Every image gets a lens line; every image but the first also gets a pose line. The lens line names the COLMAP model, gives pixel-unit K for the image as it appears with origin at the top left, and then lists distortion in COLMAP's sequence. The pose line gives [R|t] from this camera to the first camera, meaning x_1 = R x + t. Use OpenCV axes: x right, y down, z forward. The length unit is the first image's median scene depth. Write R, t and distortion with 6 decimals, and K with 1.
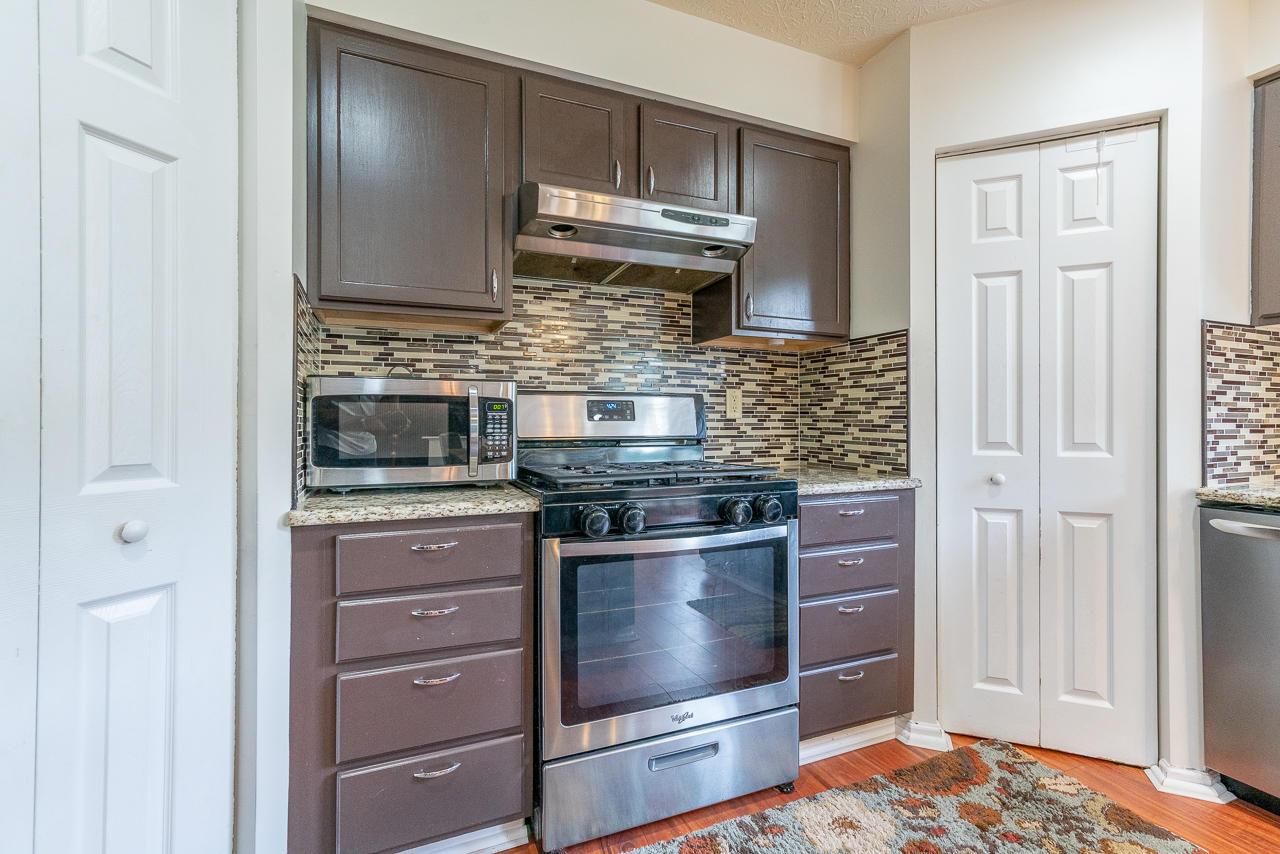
lens RADIAL K [[579.1, 0, 641.6], [0, 579.1, 423.2], [0, 0, 1]] dist [0.003082, 0.001346]
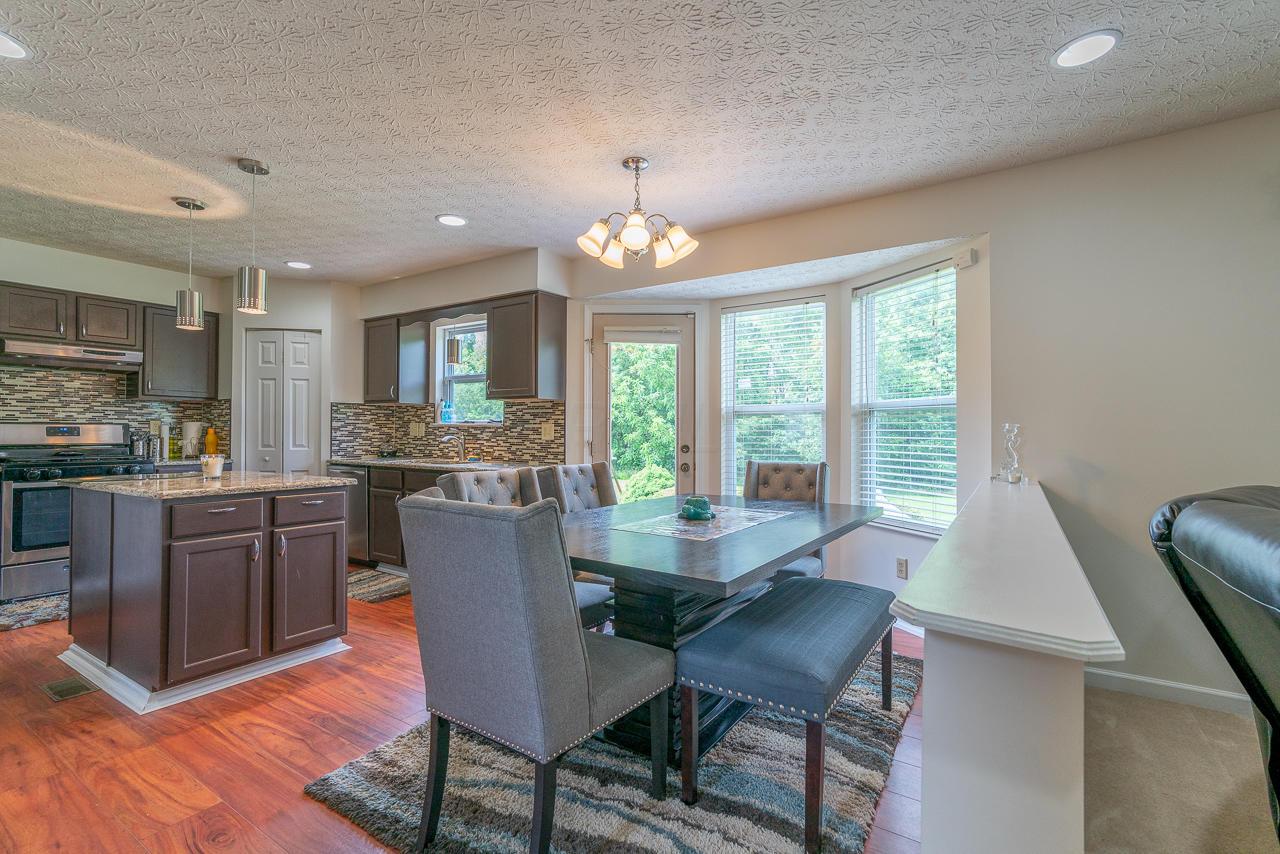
lens RADIAL K [[579.1, 0, 640.6], [0, 579.1, 423.6], [0, 0, 1]] dist [0.003082, 0.001346]
pose [[0.841070, 0.013289, 0.540764, 0.627351], [-0.000422, 0.999714, -0.023912, -0.000152], [-0.540927, 0.019884, 0.840835, -2.106890]]
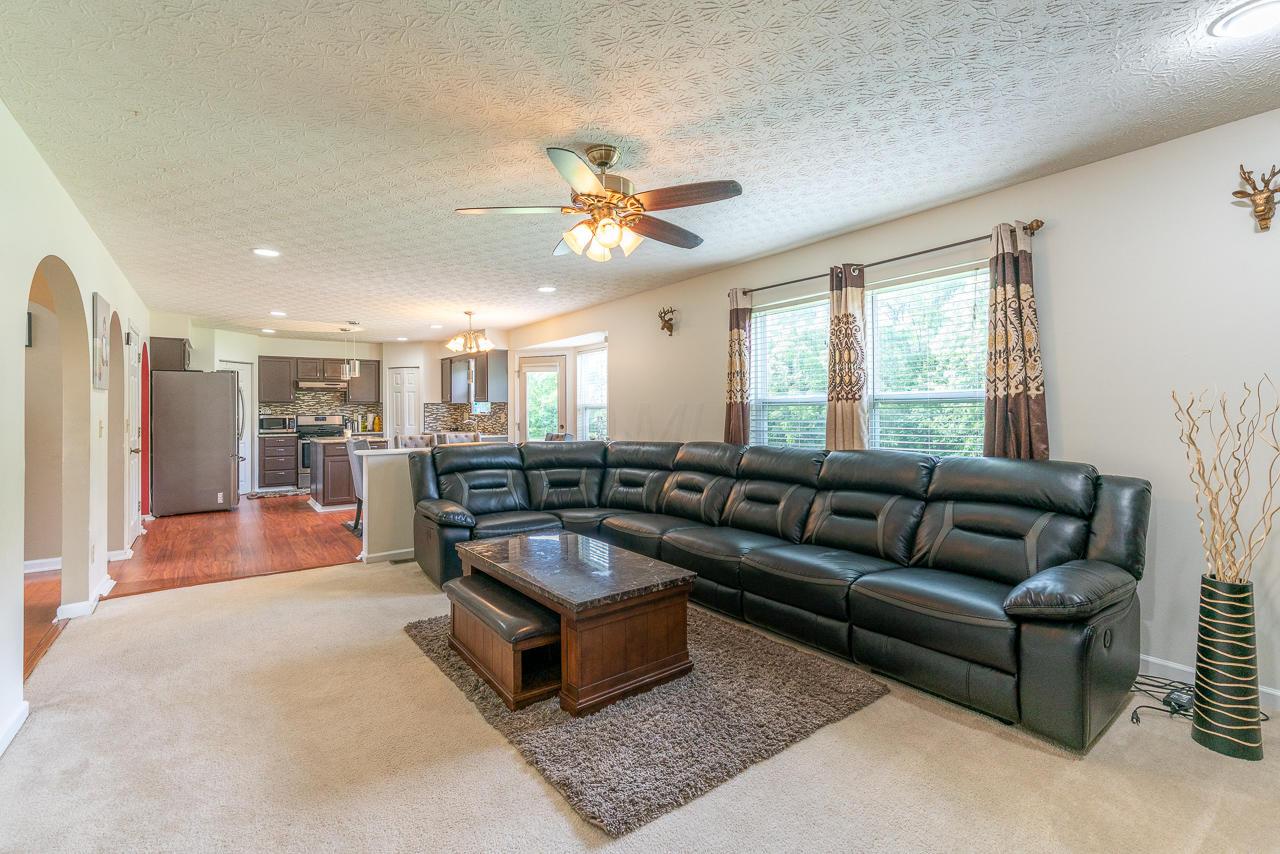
lens RADIAL K [[579.1, 0, 629.1], [0, 579.1, 407.2], [0, 0, 1]] dist [0.003082, 0.001346]
pose [[0.980835, -0.006140, 0.194742, 1.675958], [0.008348, 0.999910, -0.010519, -0.052640], [-0.194660, 0.011944, 0.980798, -4.644330]]
